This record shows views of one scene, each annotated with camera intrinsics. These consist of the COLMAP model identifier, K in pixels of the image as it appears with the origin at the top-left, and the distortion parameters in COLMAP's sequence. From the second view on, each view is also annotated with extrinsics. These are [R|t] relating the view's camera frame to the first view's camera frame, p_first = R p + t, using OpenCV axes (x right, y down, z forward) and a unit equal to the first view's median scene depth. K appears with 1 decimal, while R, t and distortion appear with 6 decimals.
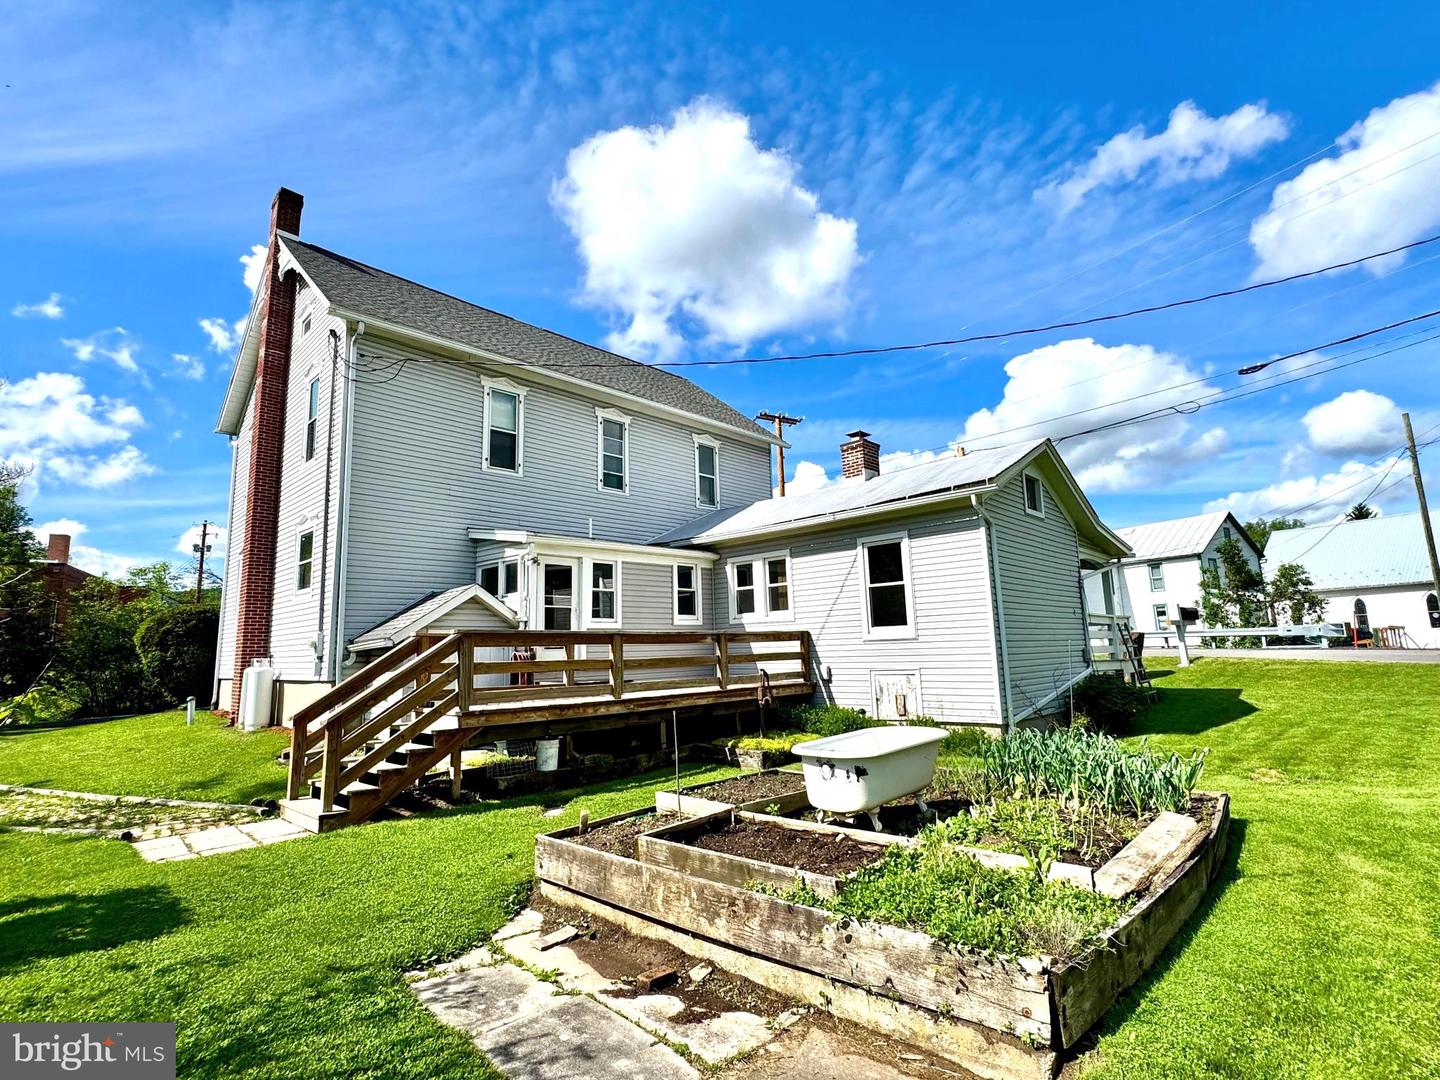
lens RADIAL K [[706.1, 0, 720.0], [0, 706.1, 541.1], [0, 0, 1]] dist [-0.003562, -0.000026]
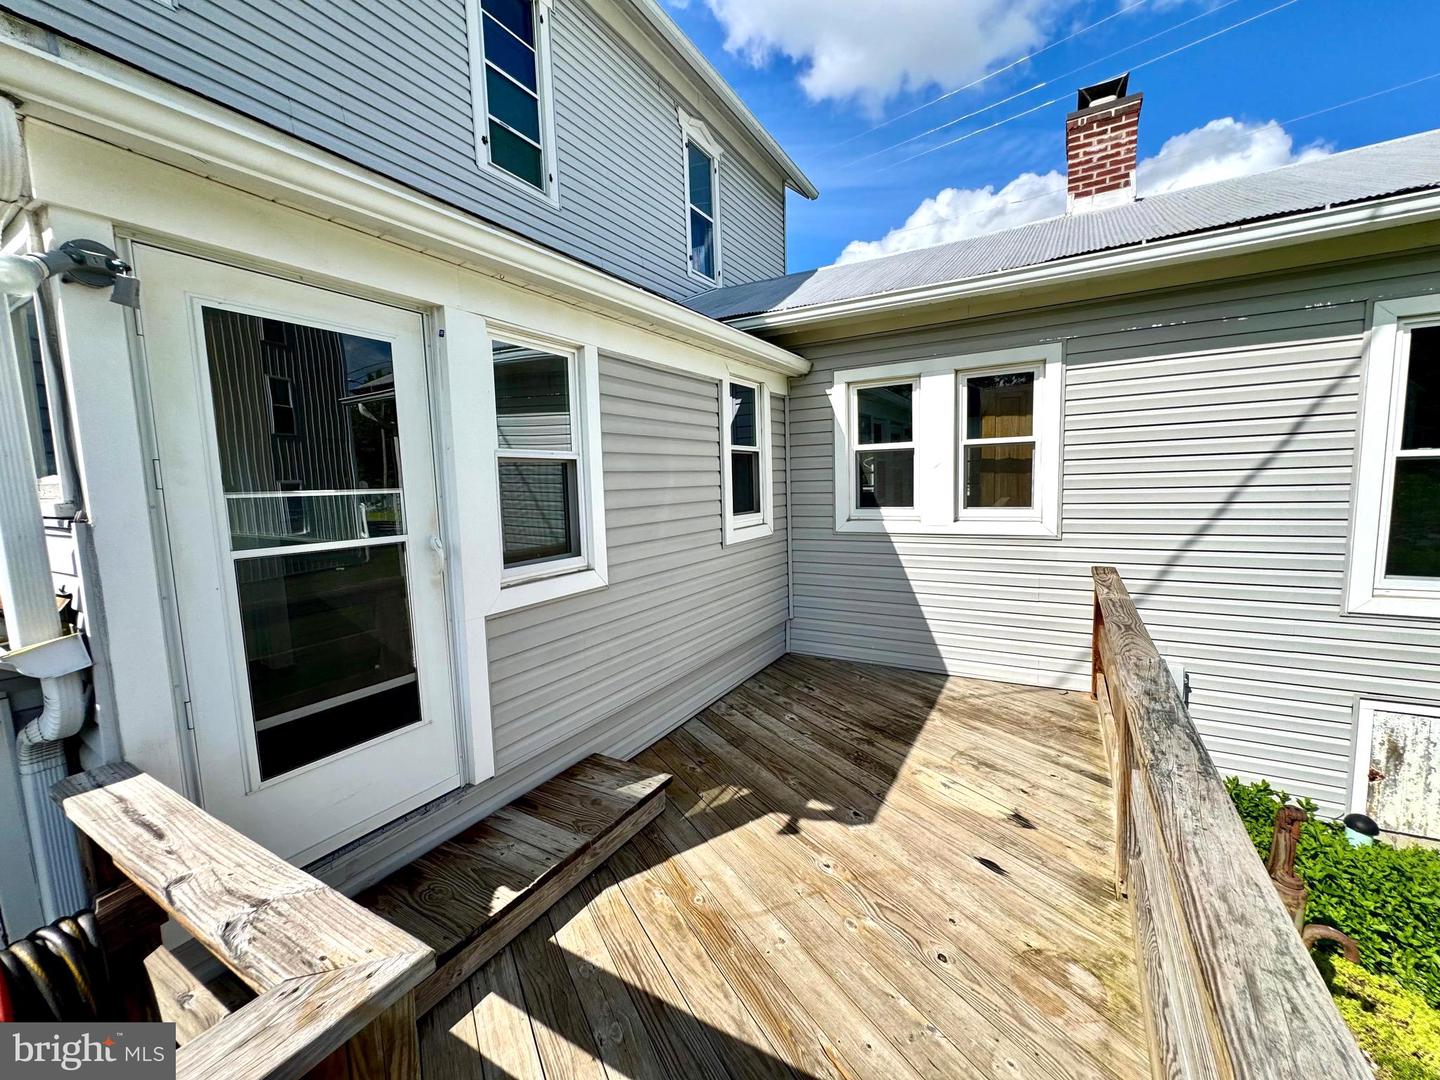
lens RADIAL K [[573.7, 0, 717.9], [0, 573.7, 540.1], [0, 0, 1]] dist [-0.003119, -0.000017]
pose [[0.972602, -0.026556, 0.230954, -0.136213], [-0.031438, 0.969304, 0.243846, 0.041798], [-0.230340, -0.244426, 0.941913, 0.701714]]
